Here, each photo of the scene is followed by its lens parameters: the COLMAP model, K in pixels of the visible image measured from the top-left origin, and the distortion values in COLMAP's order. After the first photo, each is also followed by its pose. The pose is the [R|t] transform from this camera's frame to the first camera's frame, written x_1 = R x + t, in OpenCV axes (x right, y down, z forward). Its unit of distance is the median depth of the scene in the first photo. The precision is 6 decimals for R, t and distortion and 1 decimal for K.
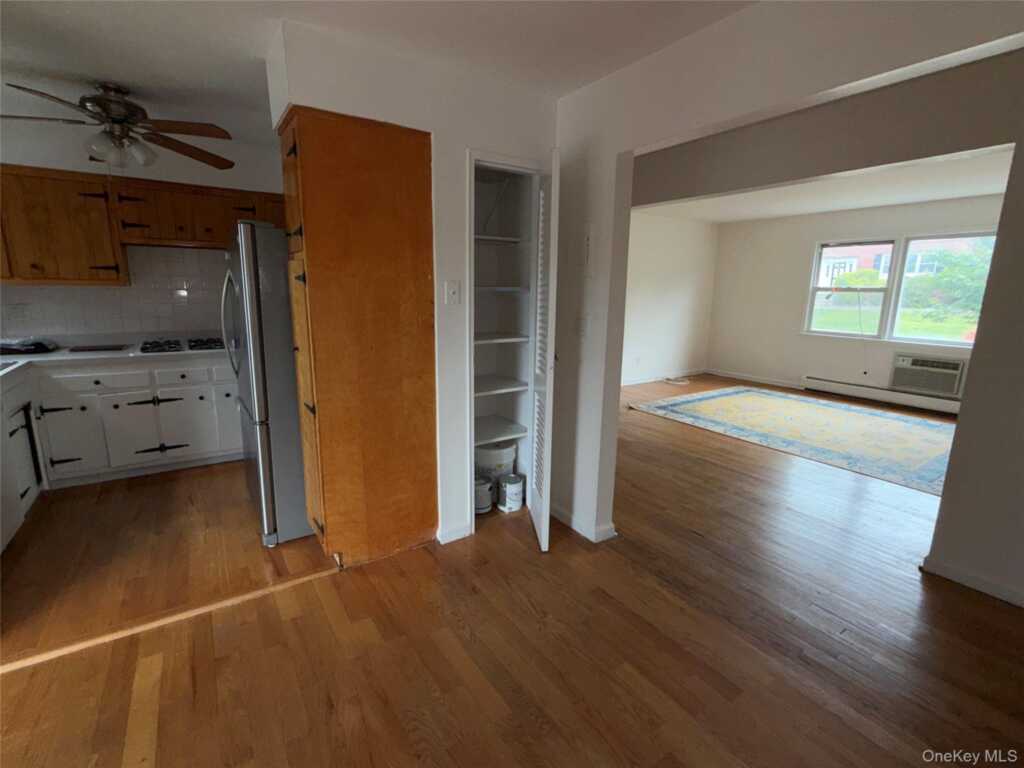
lens RADIAL K [[474.5, 0, 512.5], [0, 474.5, 387.8], [0, 0, 1]] dist [-0.004191, -0.001296]
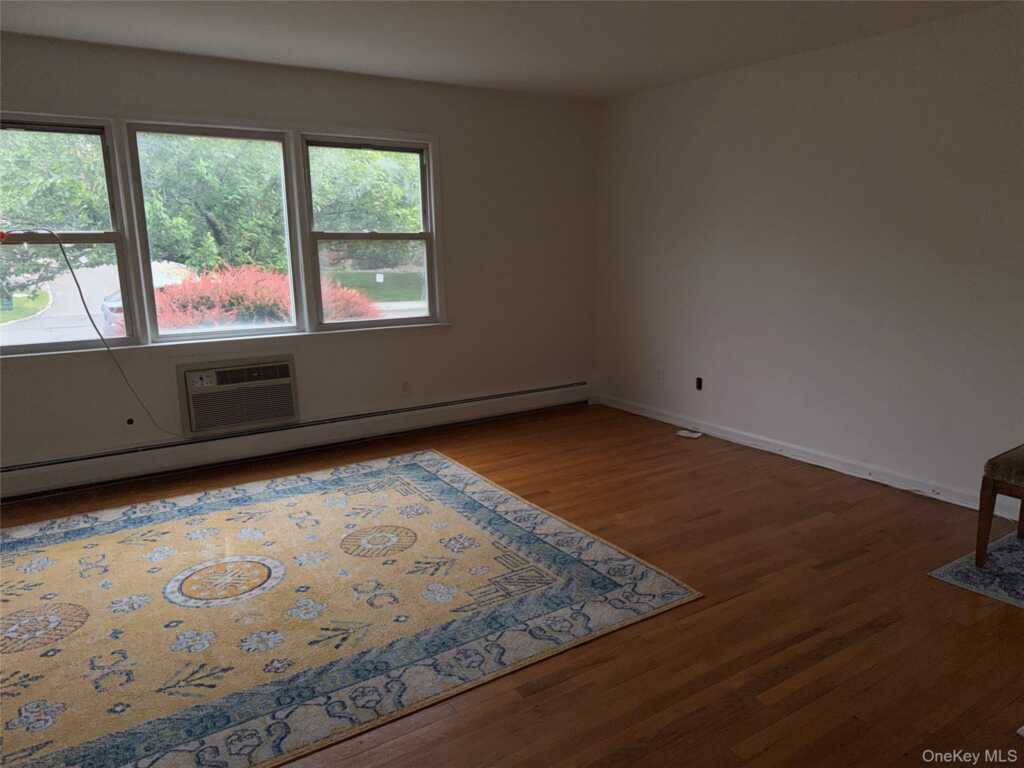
lens RADIAL K [[725.2, 0, 562.2], [0, 725.2, 385.9], [0, 0, 1]] dist [0.069175, -0.079773]
pose [[0.000212, -0.206841, 0.978375, 0.071091], [0.220826, 0.954231, 0.201689, -0.121240], [-0.975313, 0.216007, 0.045878, 0.592058]]
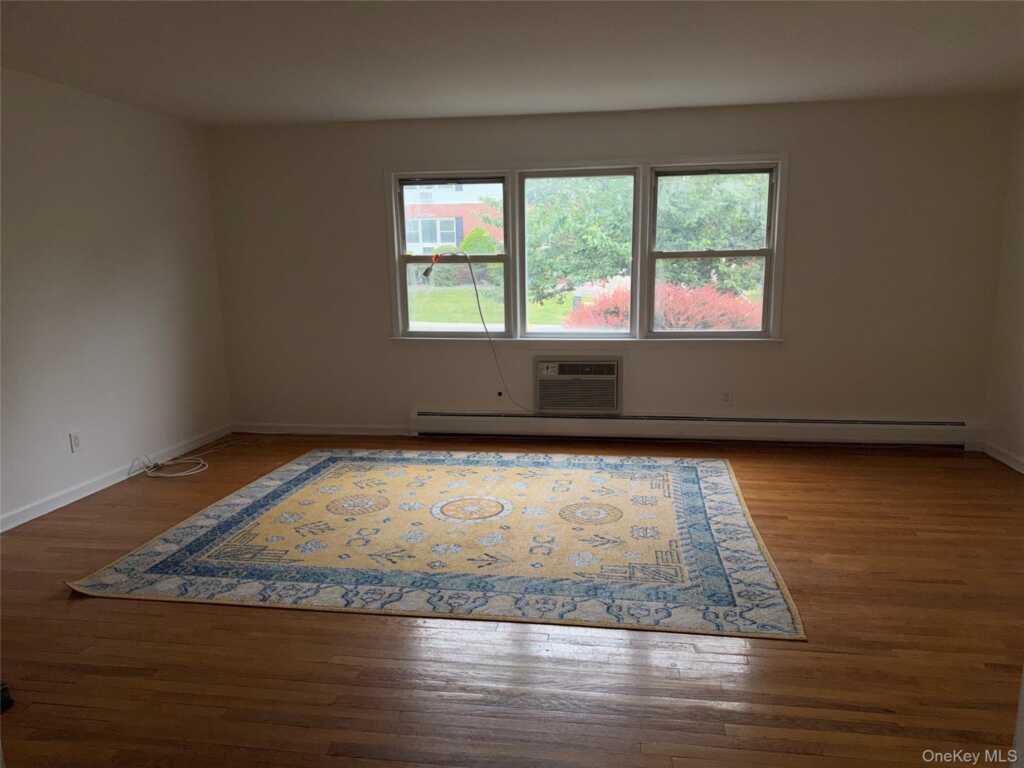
lens RADIAL K [[725.2, 0, 528.1], [0, 725.2, 401.2], [0, 0, 1]] dist [0.069175, -0.079773]
pose [[0.676336, -0.153272, 0.720470, 0.098732], [0.170903, 0.984073, 0.048916, -0.065477], [-0.716493, 0.090047, 0.691758, 0.345358]]
